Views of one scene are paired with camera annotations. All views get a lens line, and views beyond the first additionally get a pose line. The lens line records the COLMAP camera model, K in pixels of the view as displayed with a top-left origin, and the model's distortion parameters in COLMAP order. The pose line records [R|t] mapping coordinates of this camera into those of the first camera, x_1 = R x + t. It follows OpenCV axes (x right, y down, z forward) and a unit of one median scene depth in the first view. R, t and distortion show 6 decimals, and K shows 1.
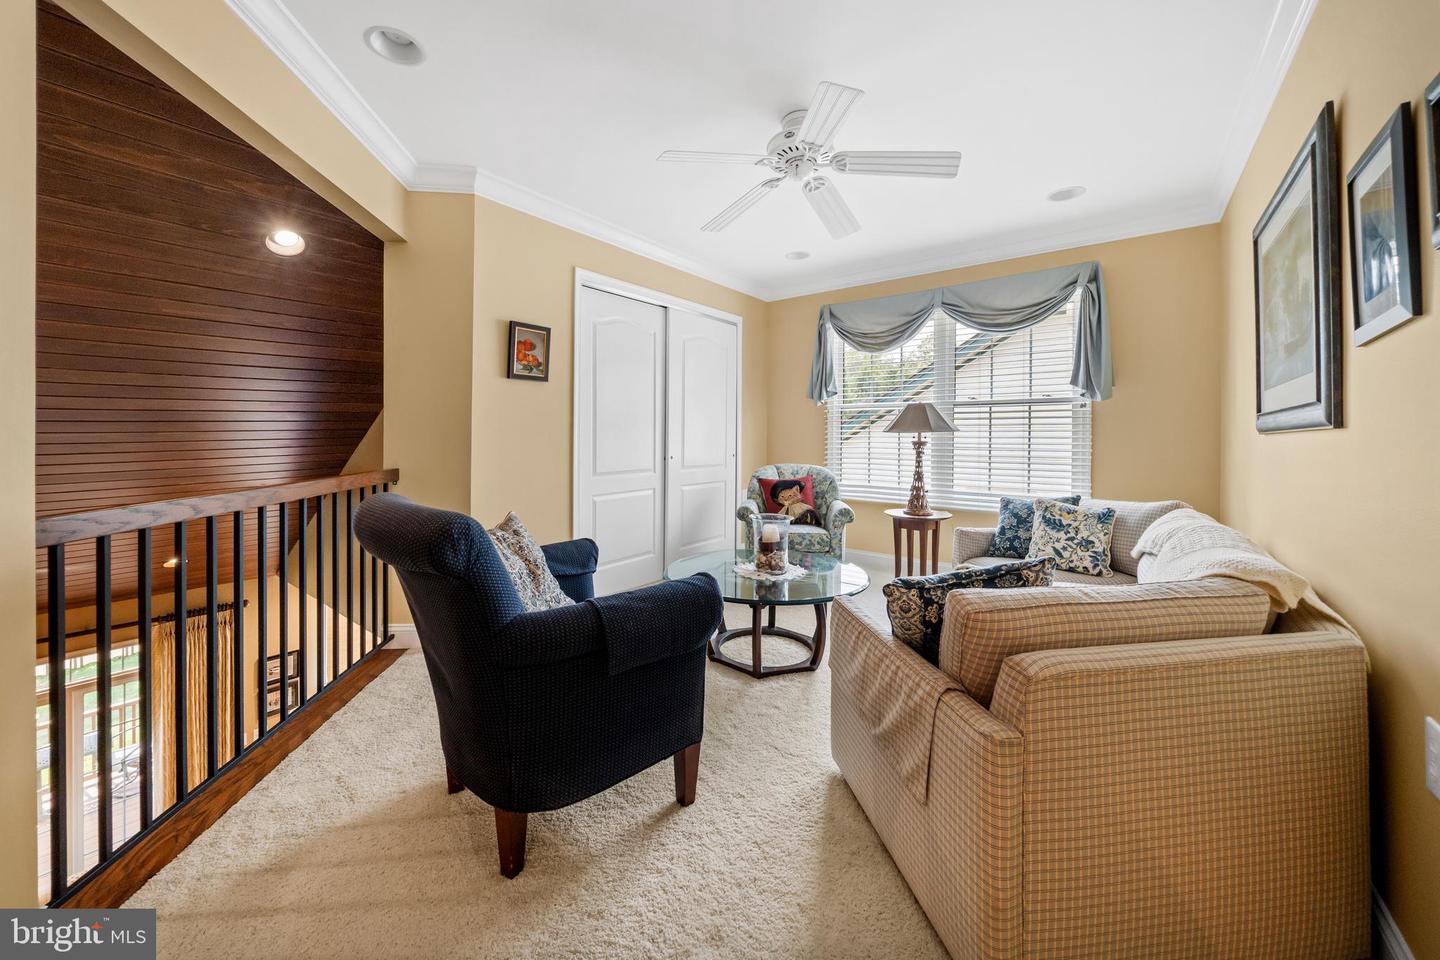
lens RADIAL K [[533.5, 0, 722.2], [0, 533.5, 439.9], [0, 0, 1]] dist [0.001393, 0.000051]
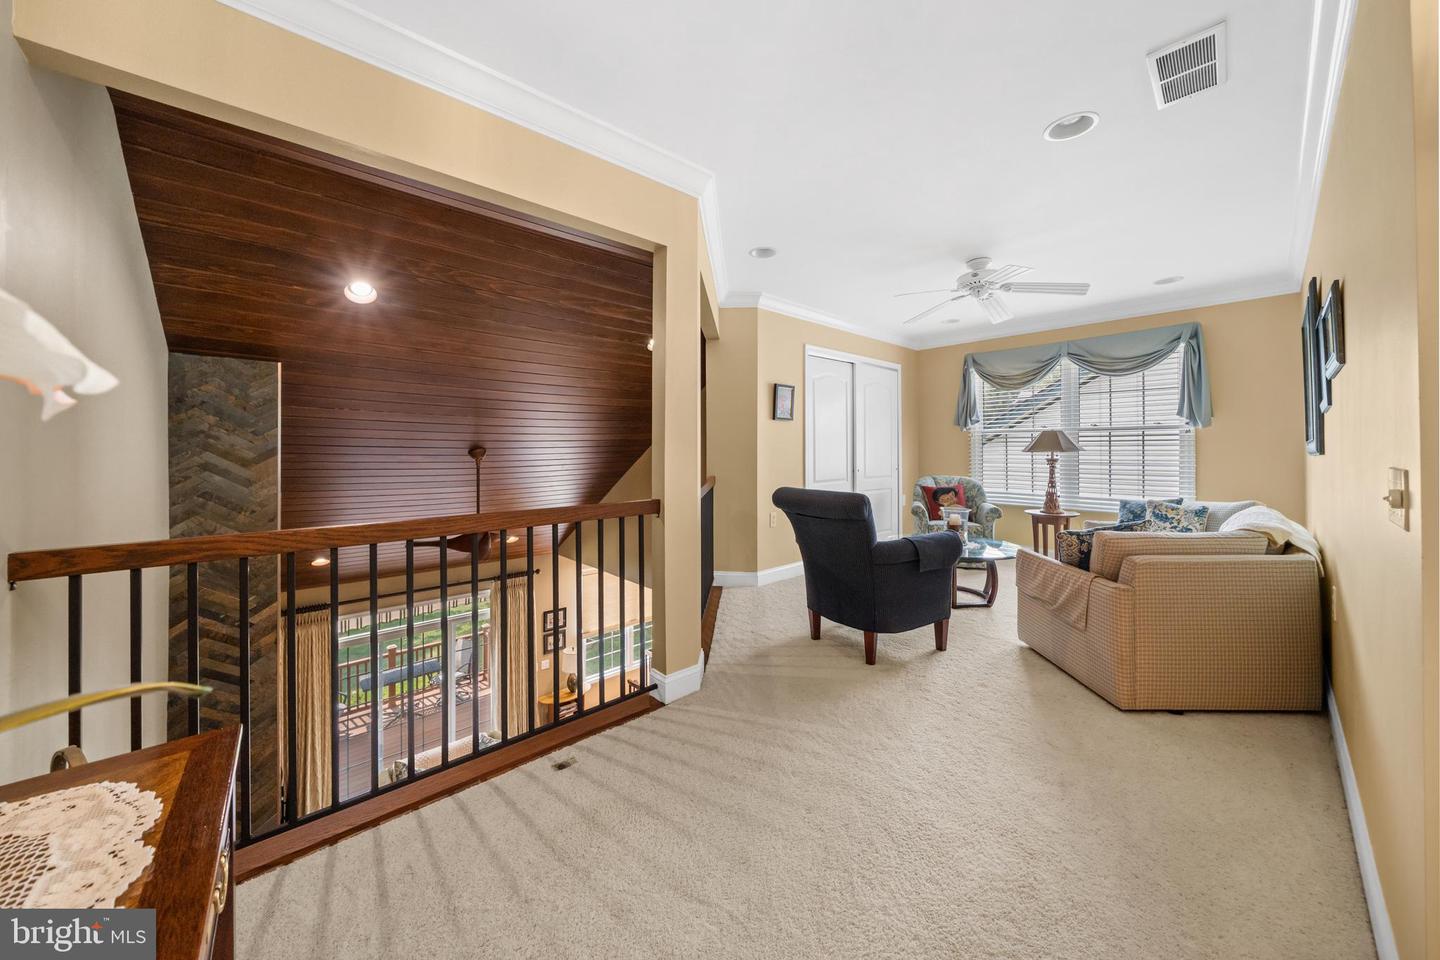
lens RADIAL K [[495.9, 0, 745.8], [0, 495.9, 445.6], [0, 0, 1]] dist [-0.002935, -0.000193]
pose [[0.986795, -0.006157, -0.161854, -0.197468], [0.003253, 0.999829, -0.018199, -0.010648], [0.161939, 0.017432, 0.986647, -0.370806]]
